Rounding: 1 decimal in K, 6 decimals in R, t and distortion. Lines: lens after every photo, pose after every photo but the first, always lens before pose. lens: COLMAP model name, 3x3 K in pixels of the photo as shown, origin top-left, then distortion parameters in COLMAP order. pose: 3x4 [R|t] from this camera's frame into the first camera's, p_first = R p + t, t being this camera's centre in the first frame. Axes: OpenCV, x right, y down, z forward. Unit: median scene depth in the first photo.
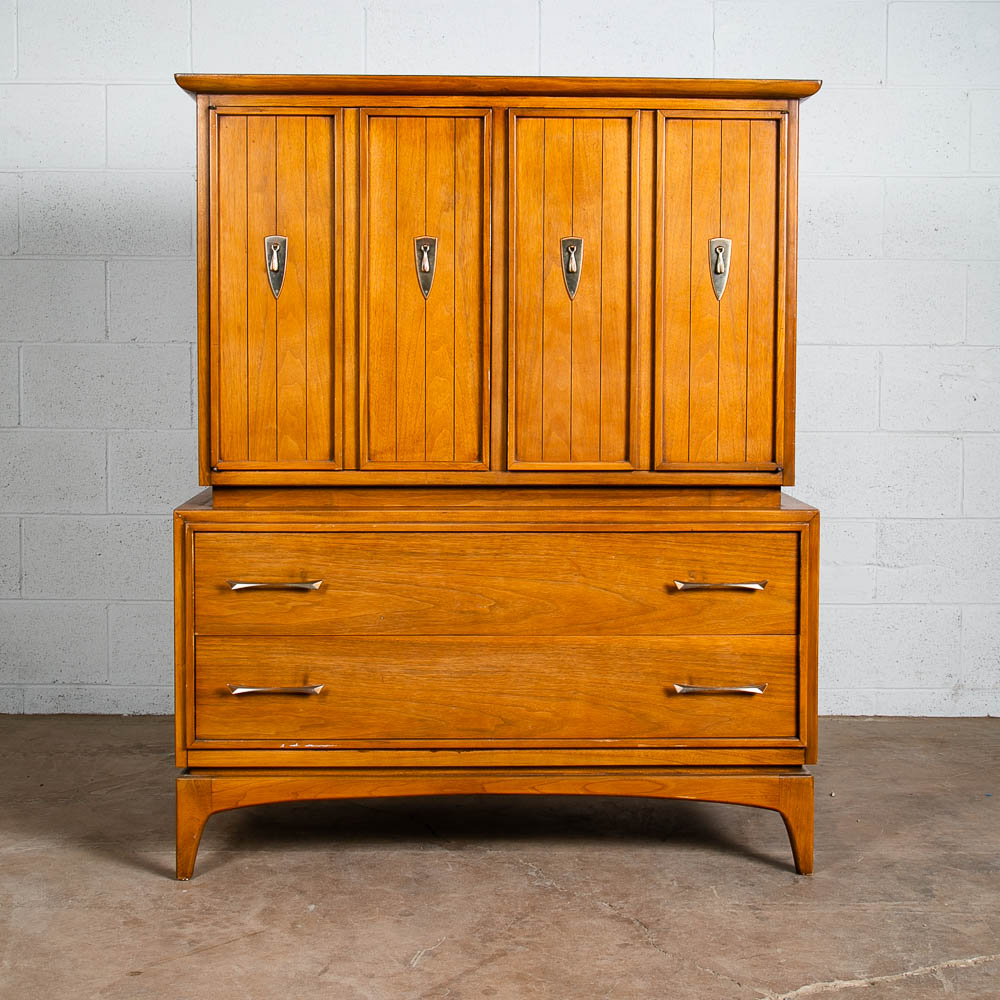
lens RADIAL K [[1657.4, 0, 500.3], [0, 1657.4, 418.6], [0, 0, 1]] dist [-0.033123, 0.093784]
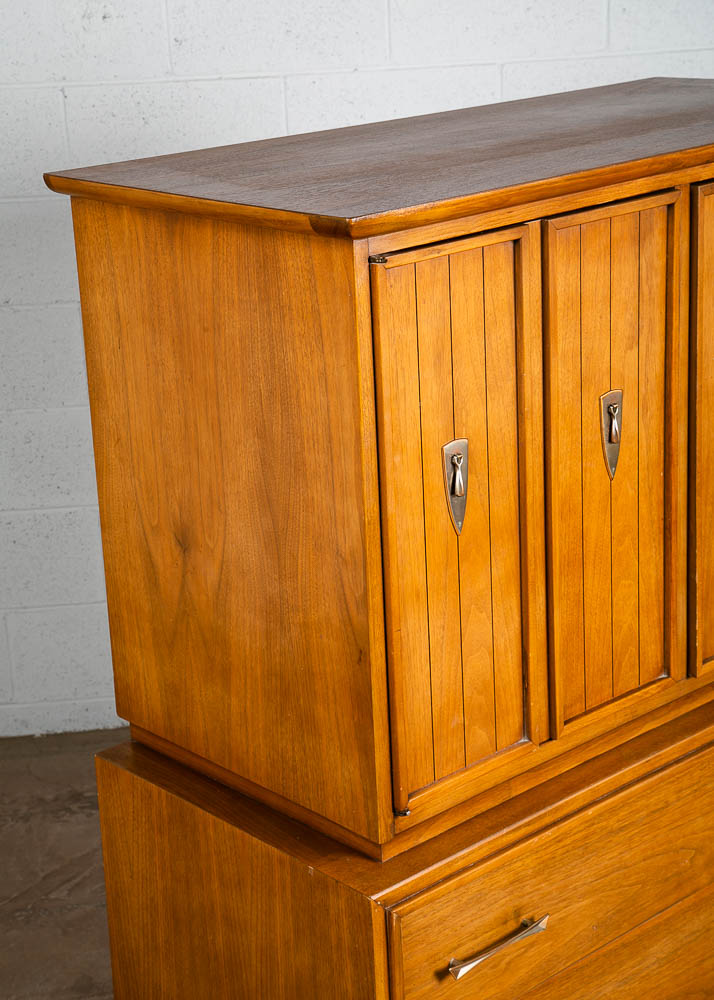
lens RADIAL K [[1893.3, 0, 358.1], [0, 1893.3, 480.2], [0, 0, 1]] dist [0.236648, 0.119078]
pose [[0.760483, -0.231259, 0.606782, -0.600910], [0.086109, 0.962097, 0.258756, -0.283932], [-0.643623, -0.144531, 0.751572, 0.474708]]
